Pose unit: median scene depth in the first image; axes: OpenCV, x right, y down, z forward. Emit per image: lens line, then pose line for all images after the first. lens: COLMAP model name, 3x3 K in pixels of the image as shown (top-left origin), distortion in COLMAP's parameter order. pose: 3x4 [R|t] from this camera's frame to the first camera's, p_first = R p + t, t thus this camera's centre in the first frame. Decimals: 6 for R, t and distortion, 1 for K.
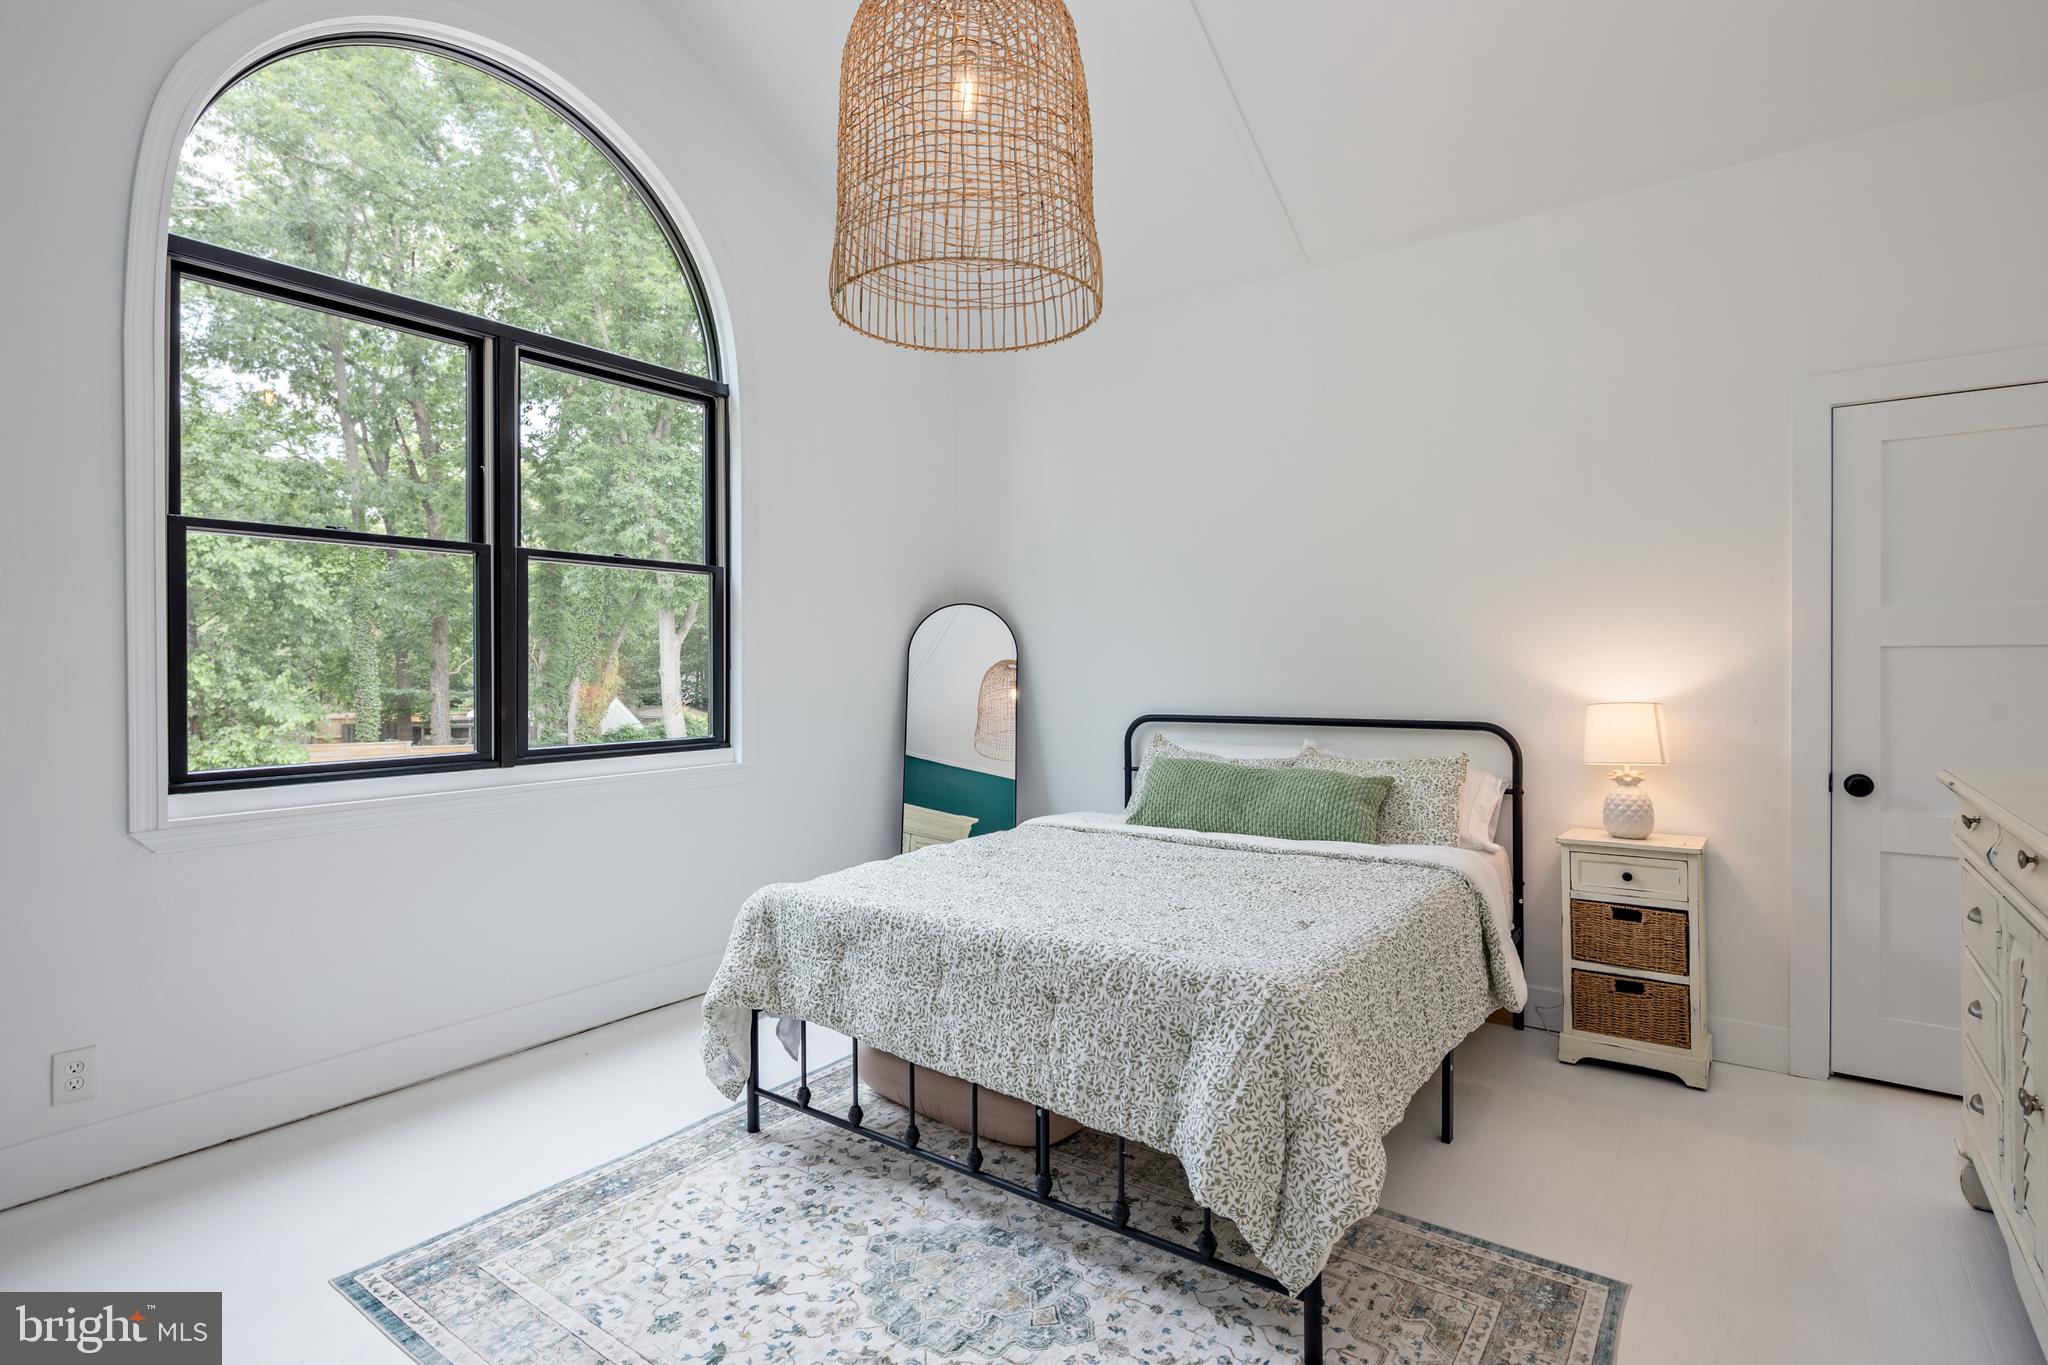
lens RADIAL K [[1019.6, 0, 1013.4], [0, 1019.6, 676.4], [0, 0, 1]] dist [0.011994, -0.002240]
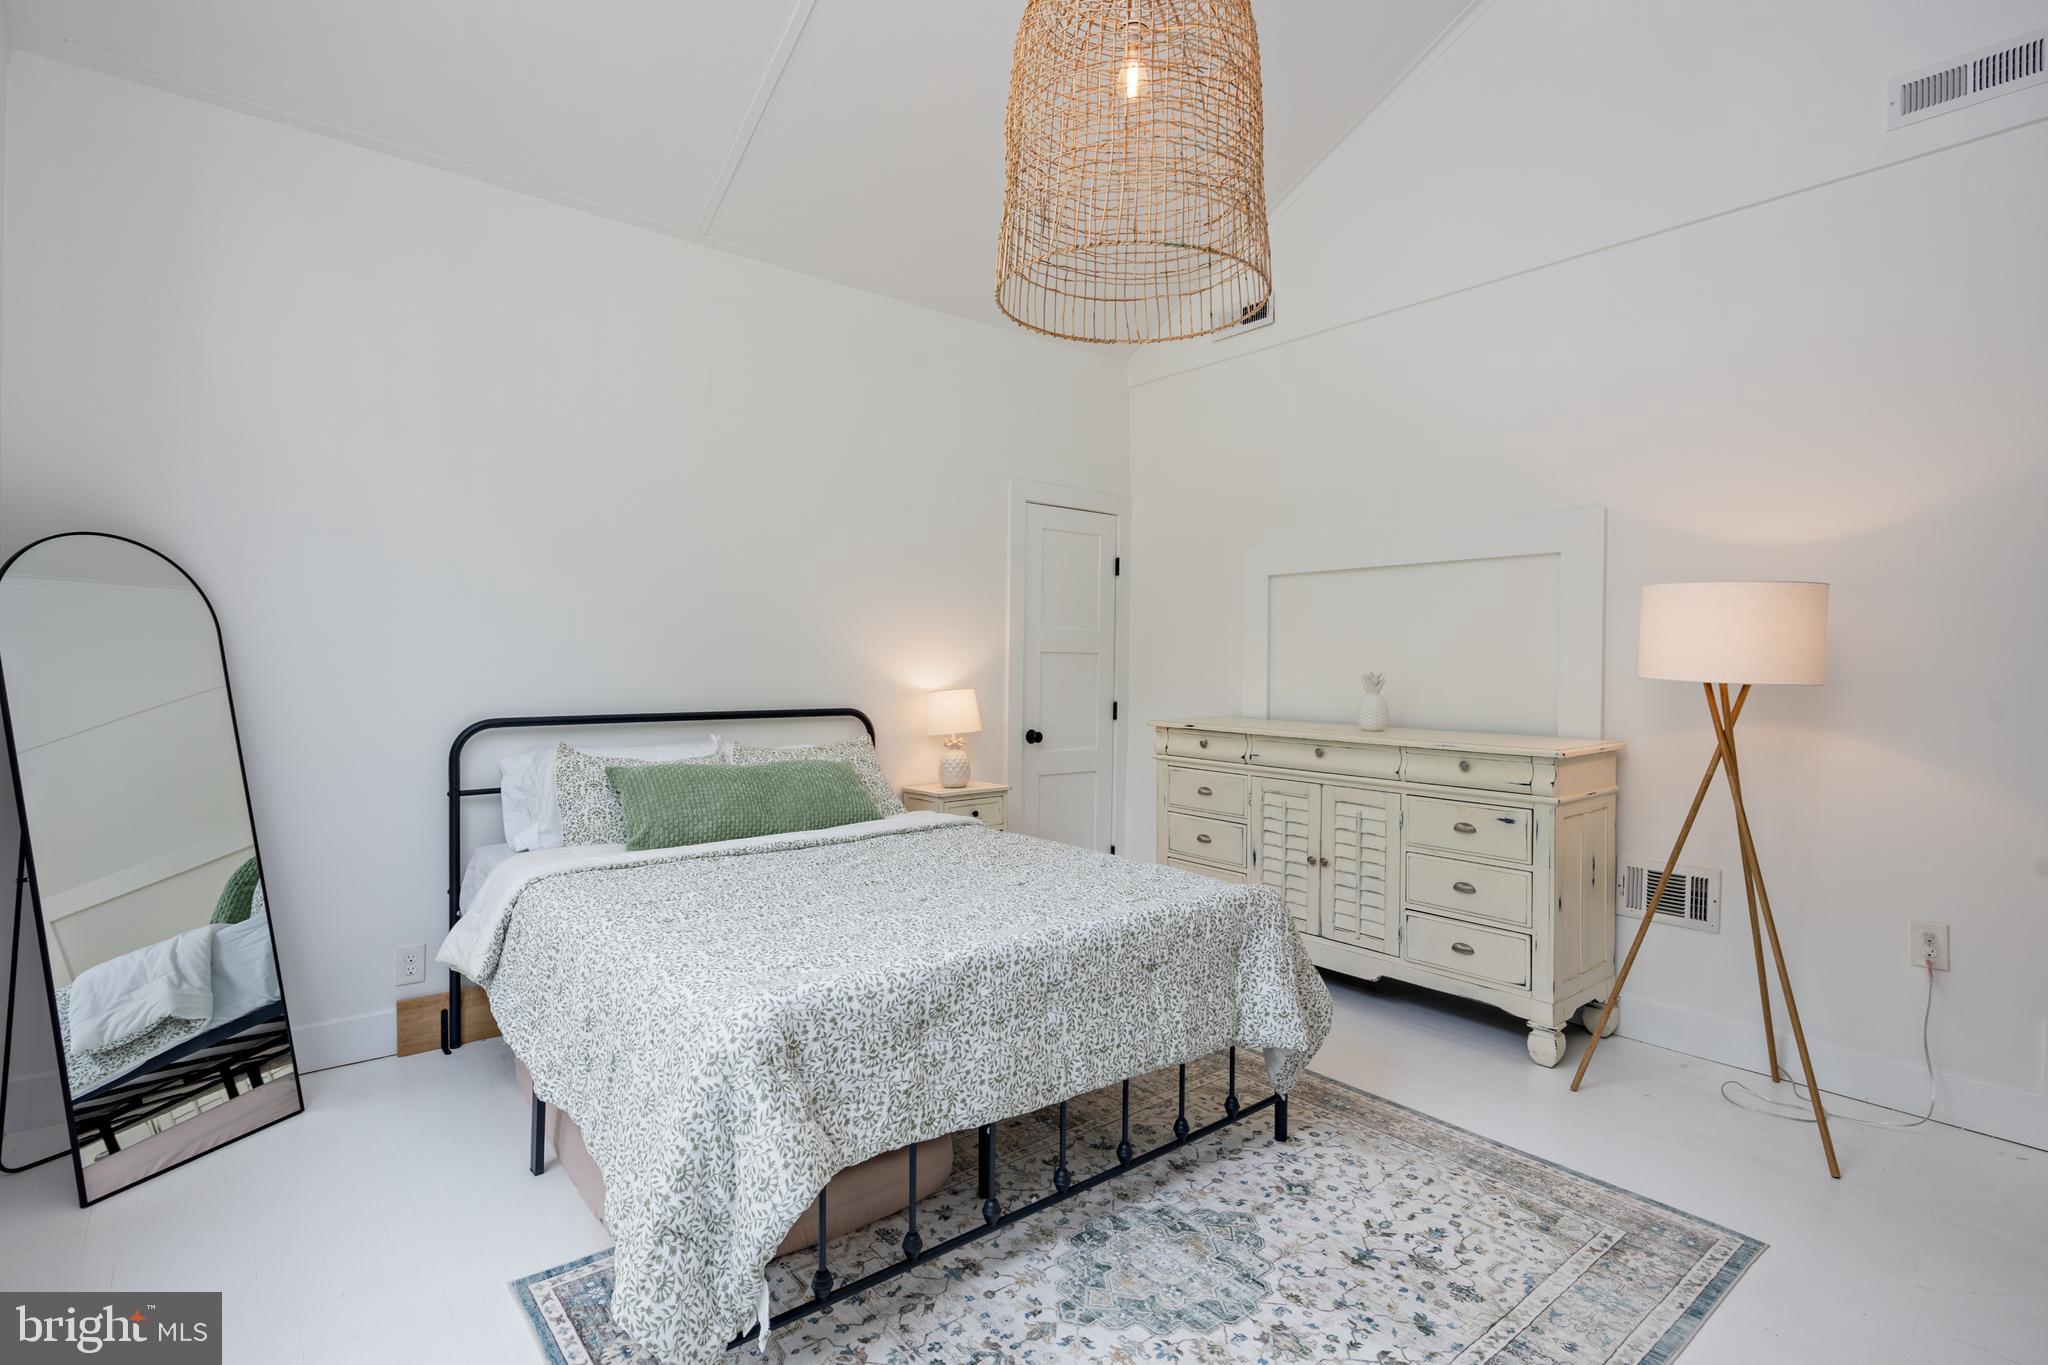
lens RADIAL K [[1019.6, 0, 1021.8], [0, 1019.6, 673.6], [0, 0, 1]] dist [0.011994, -0.002240]
pose [[0.228330, -0.004313, 0.973574, -0.944110], [0.000485, 0.999991, 0.004316, -0.000993], [-0.973584, -0.000513, 0.228330, 0.801861]]
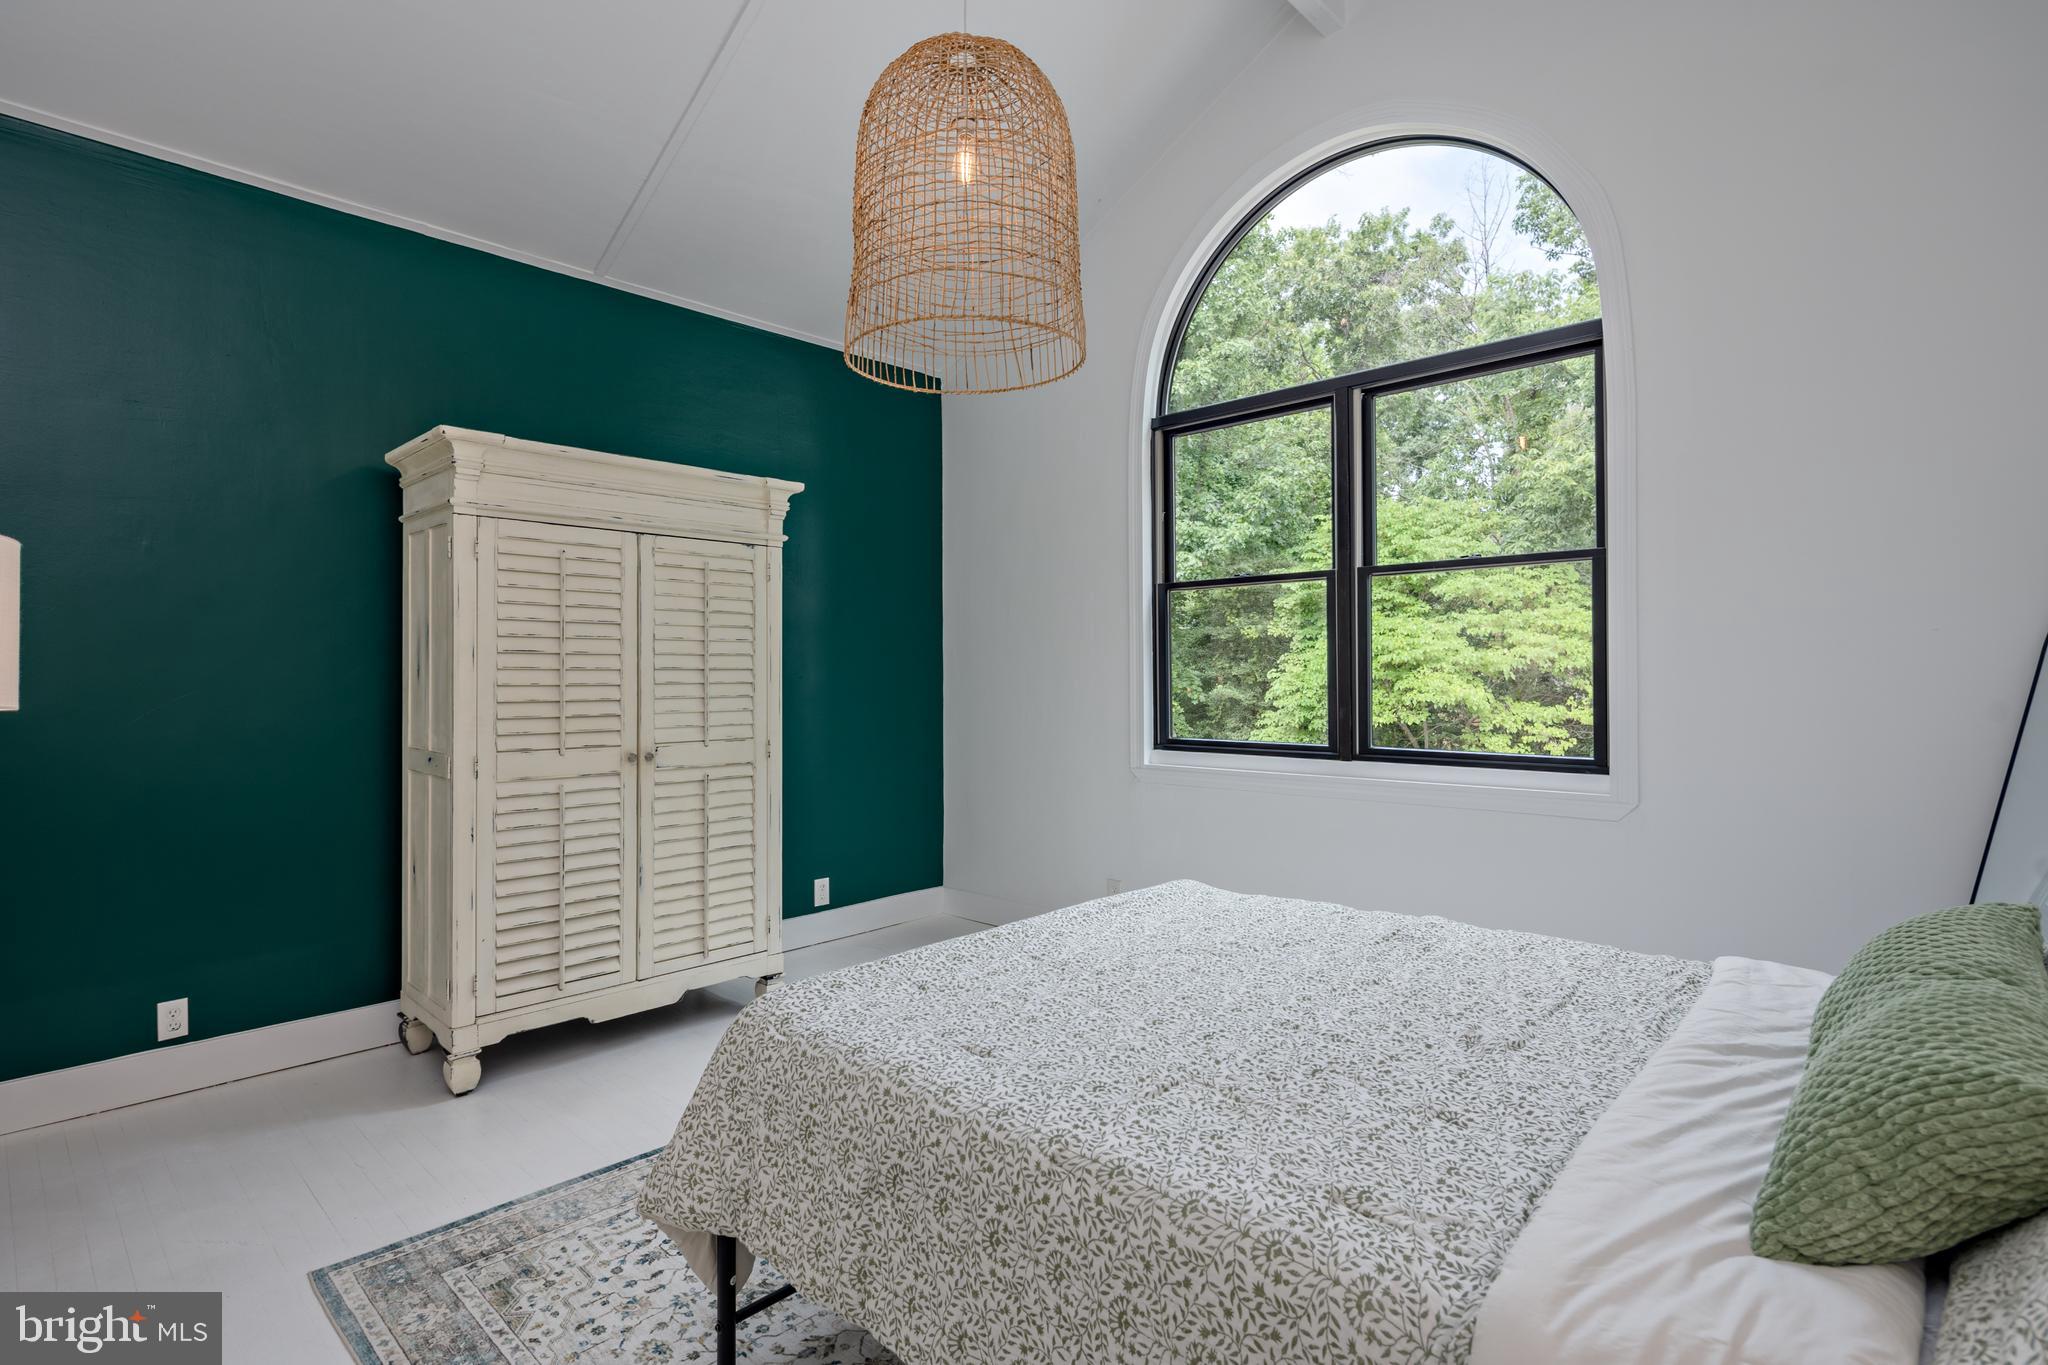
lens RADIAL K [[1019.6, 0, 1018.8], [0, 1019.6, 677.7], [0, 0, 1]] dist [0.011994, -0.002240]
pose [[-0.108568, 0.005935, -0.994071, 0.972671], [-0.004538, 0.999969, 0.006466, -0.015107], [0.994079, 0.005213, -0.108537, 1.080332]]
